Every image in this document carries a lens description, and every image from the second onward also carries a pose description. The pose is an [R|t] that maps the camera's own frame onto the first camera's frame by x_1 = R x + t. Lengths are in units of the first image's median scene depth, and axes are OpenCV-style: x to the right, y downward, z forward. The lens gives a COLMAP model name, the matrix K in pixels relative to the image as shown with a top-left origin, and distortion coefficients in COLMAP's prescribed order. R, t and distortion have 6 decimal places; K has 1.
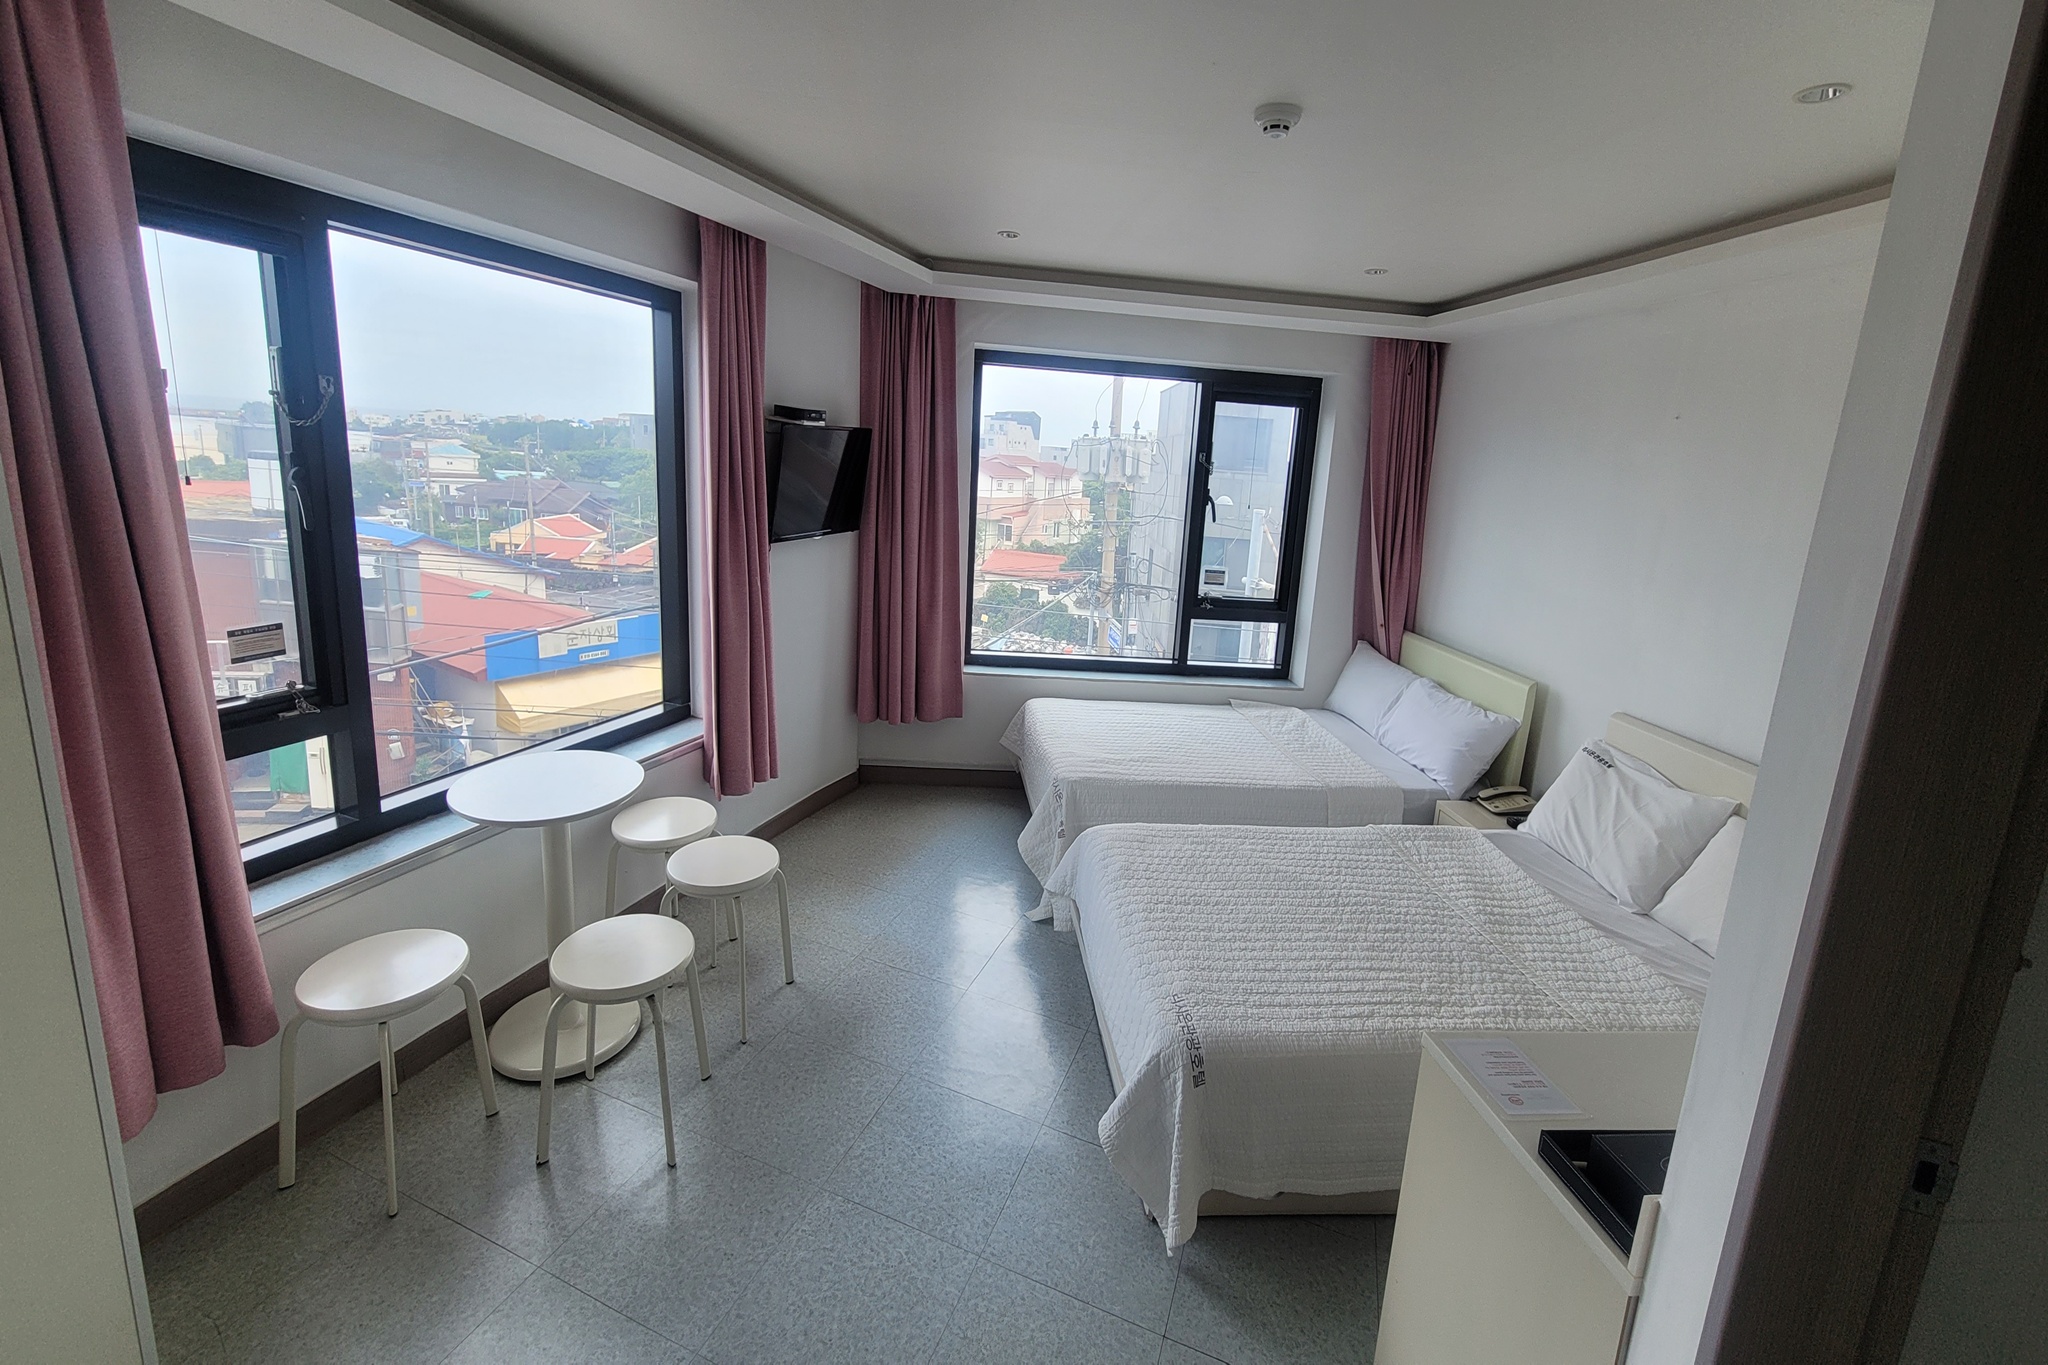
lens RADIAL K [[855.0, 0, 1024.0], [0, 855.0, 682.5], [0, 0, 1]] dist [-0.000127, -0.000495]
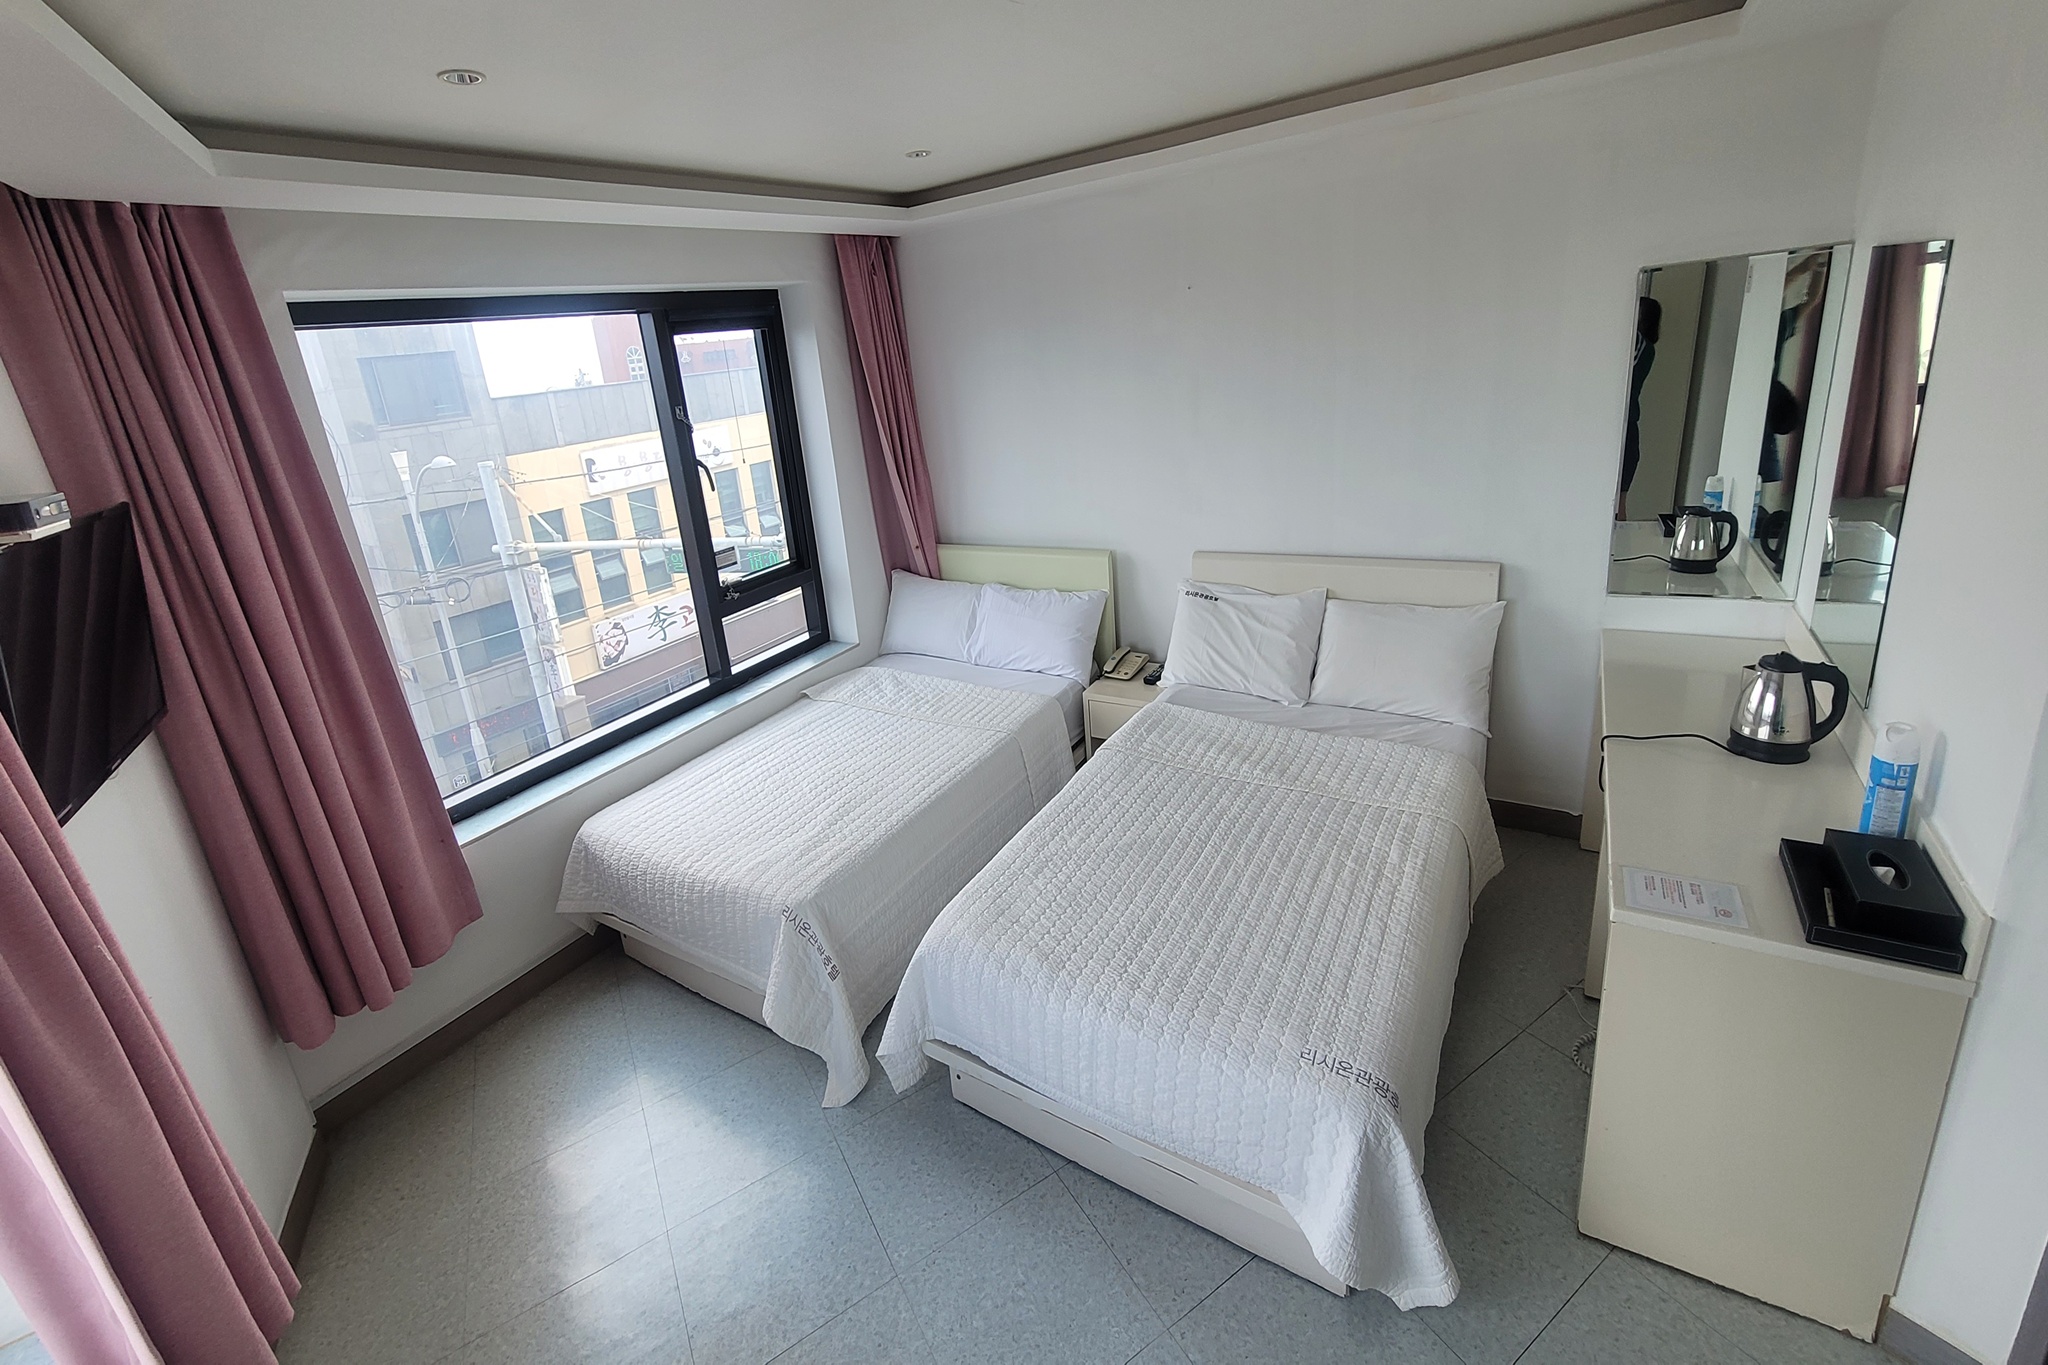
lens RADIAL K [[870.8, 0, 1016.8], [0, 870.8, 611.5], [0, 0, 1]] dist [-0.000248, -0.000021]
pose [[0.590404, -0.369529, 0.717545, -0.244277], [0.353366, 0.917645, 0.181826, -0.153179], [-0.725642, 0.146205, 0.672360, 0.340382]]
